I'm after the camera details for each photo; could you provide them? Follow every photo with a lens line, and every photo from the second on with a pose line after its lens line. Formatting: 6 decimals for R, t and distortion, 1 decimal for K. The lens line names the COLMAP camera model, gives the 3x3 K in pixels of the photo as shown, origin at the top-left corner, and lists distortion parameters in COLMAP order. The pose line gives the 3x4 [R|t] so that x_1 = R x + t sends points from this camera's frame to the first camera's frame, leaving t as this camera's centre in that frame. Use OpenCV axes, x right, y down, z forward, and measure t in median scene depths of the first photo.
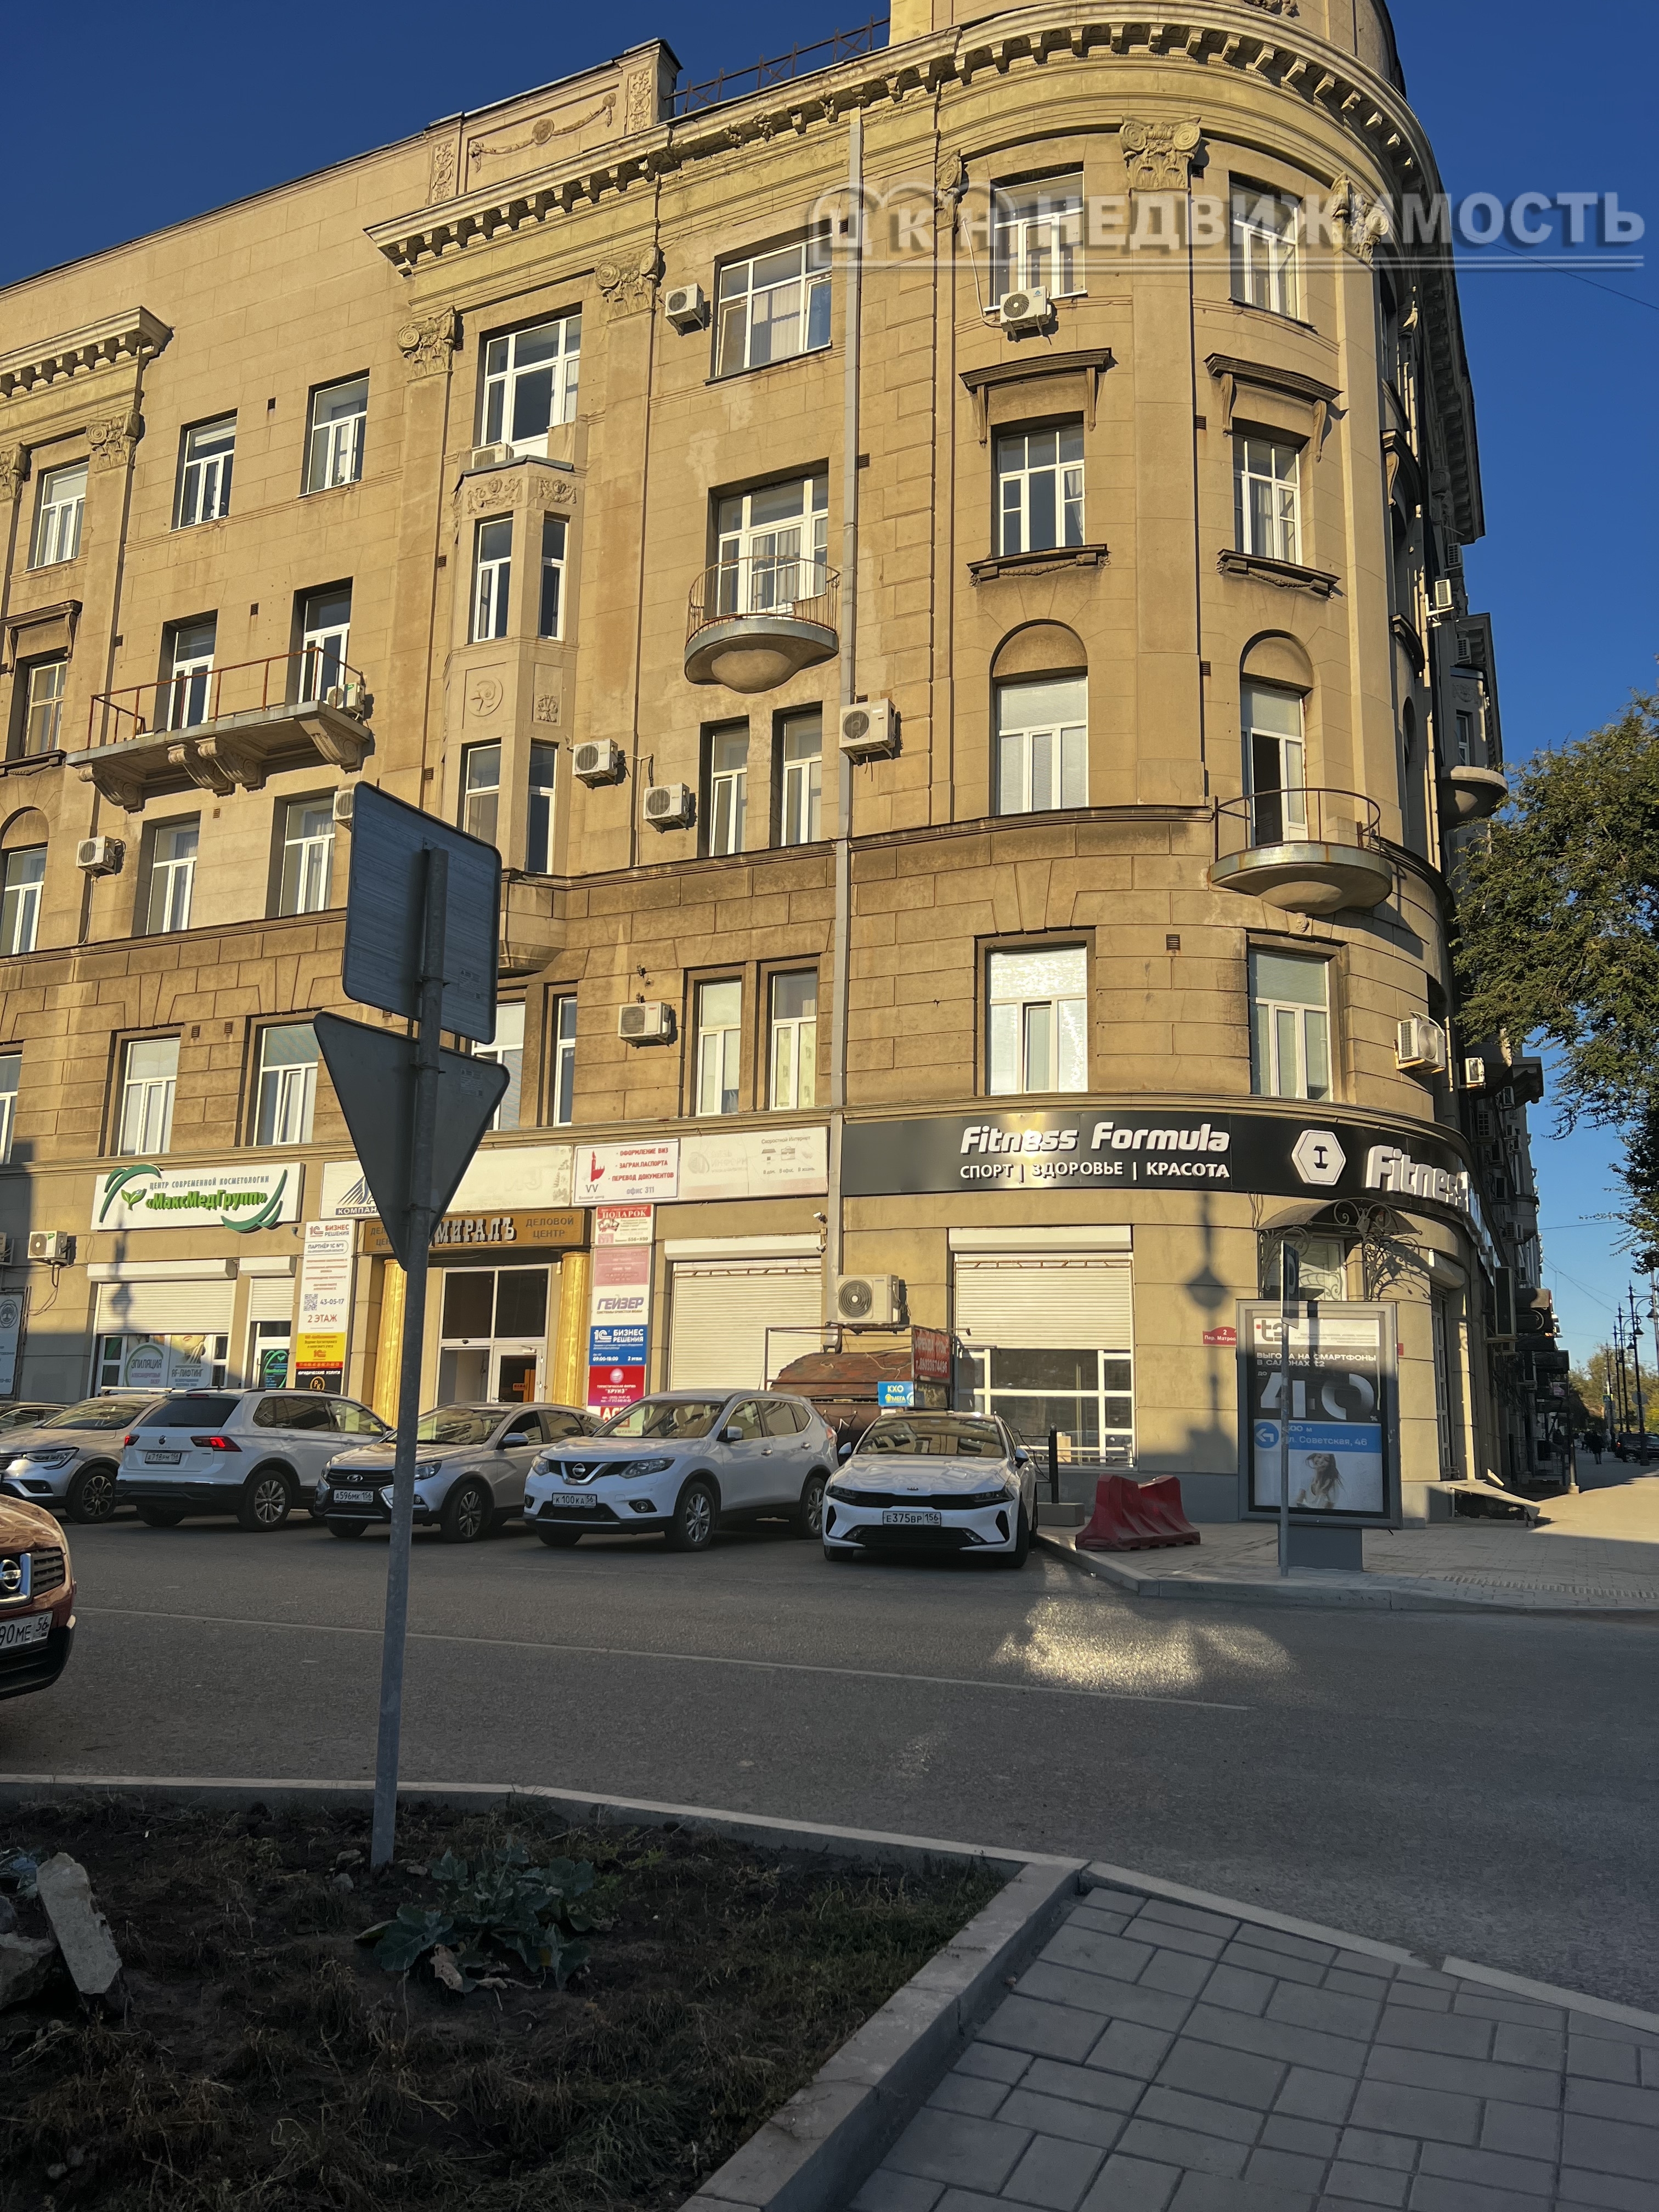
lens RADIAL K [[1637.9, 0, 827.9], [0, 1637.9, 1127.1], [0, 0, 1]] dist [0.044964, -0.051975]
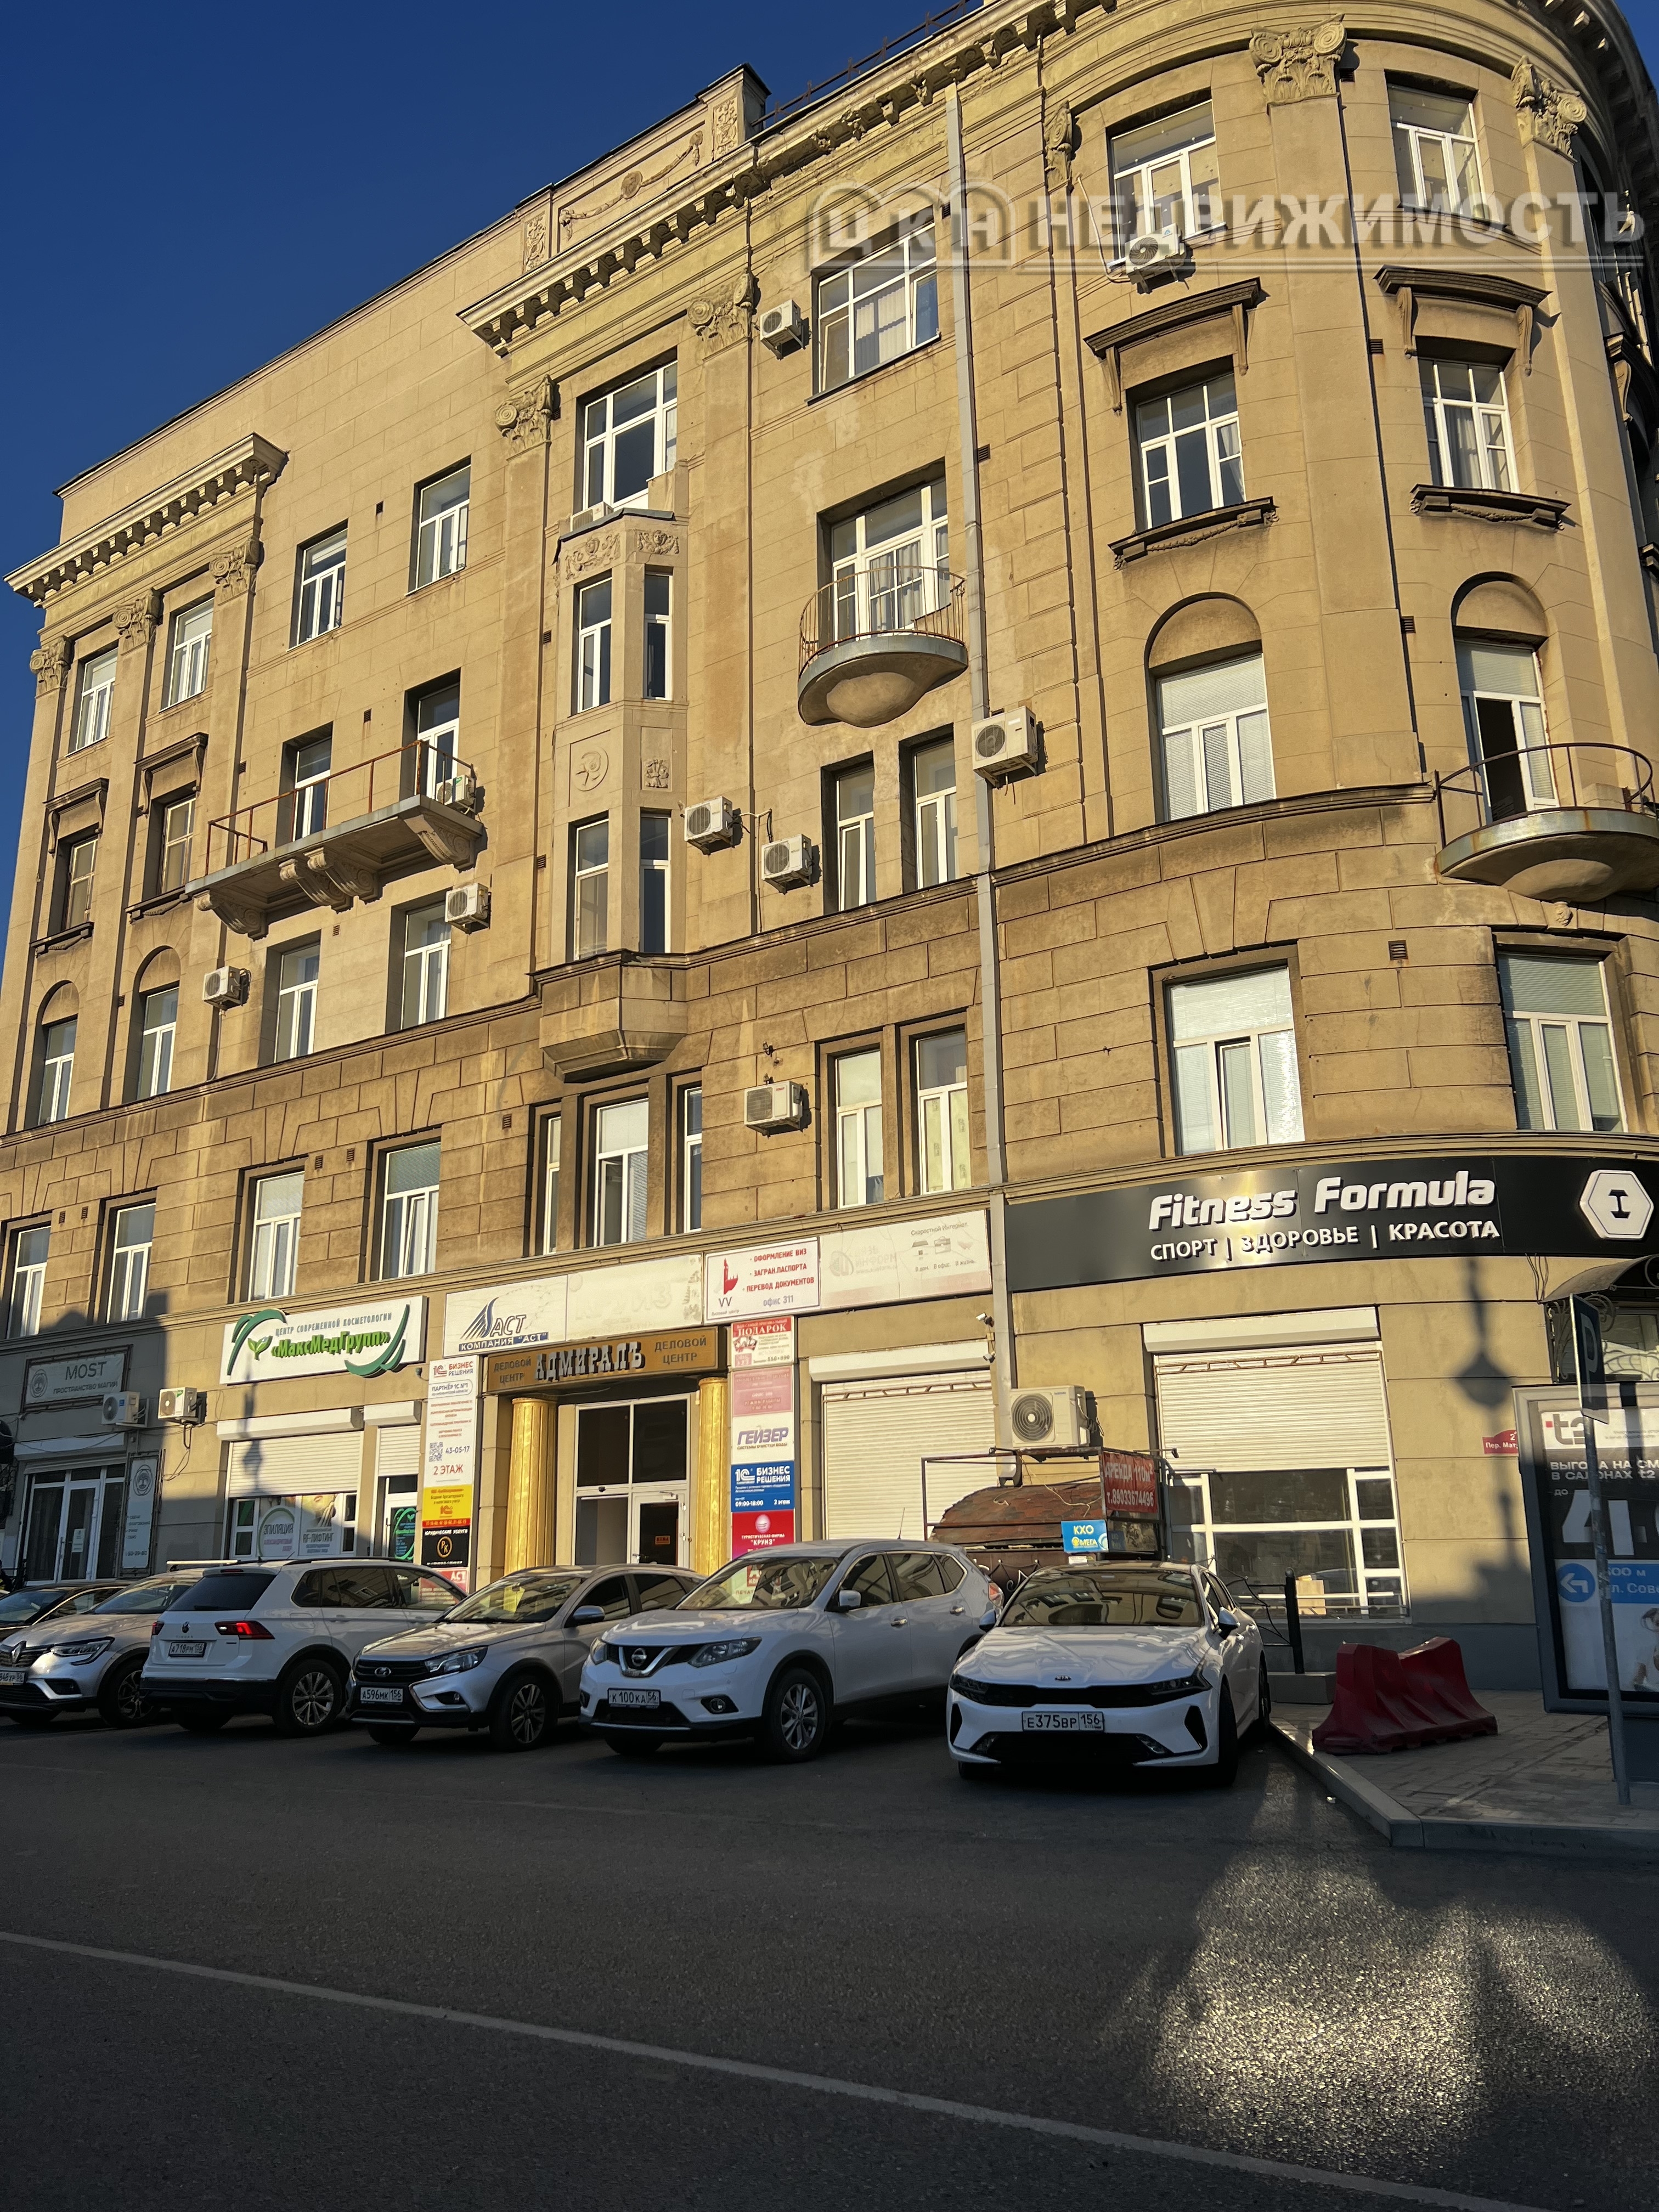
lens RADIAL K [[1637.9, 0, 827.9], [0, 1637.9, 1127.1], [0, 0, 1]] dist [0.044964, -0.051975]
pose [[0.985801, -0.076774, -0.149337, 0.044111], [0.064978, 0.994484, -0.082335, 0.019677], [0.154834, 0.071462, 0.985352, 0.149980]]
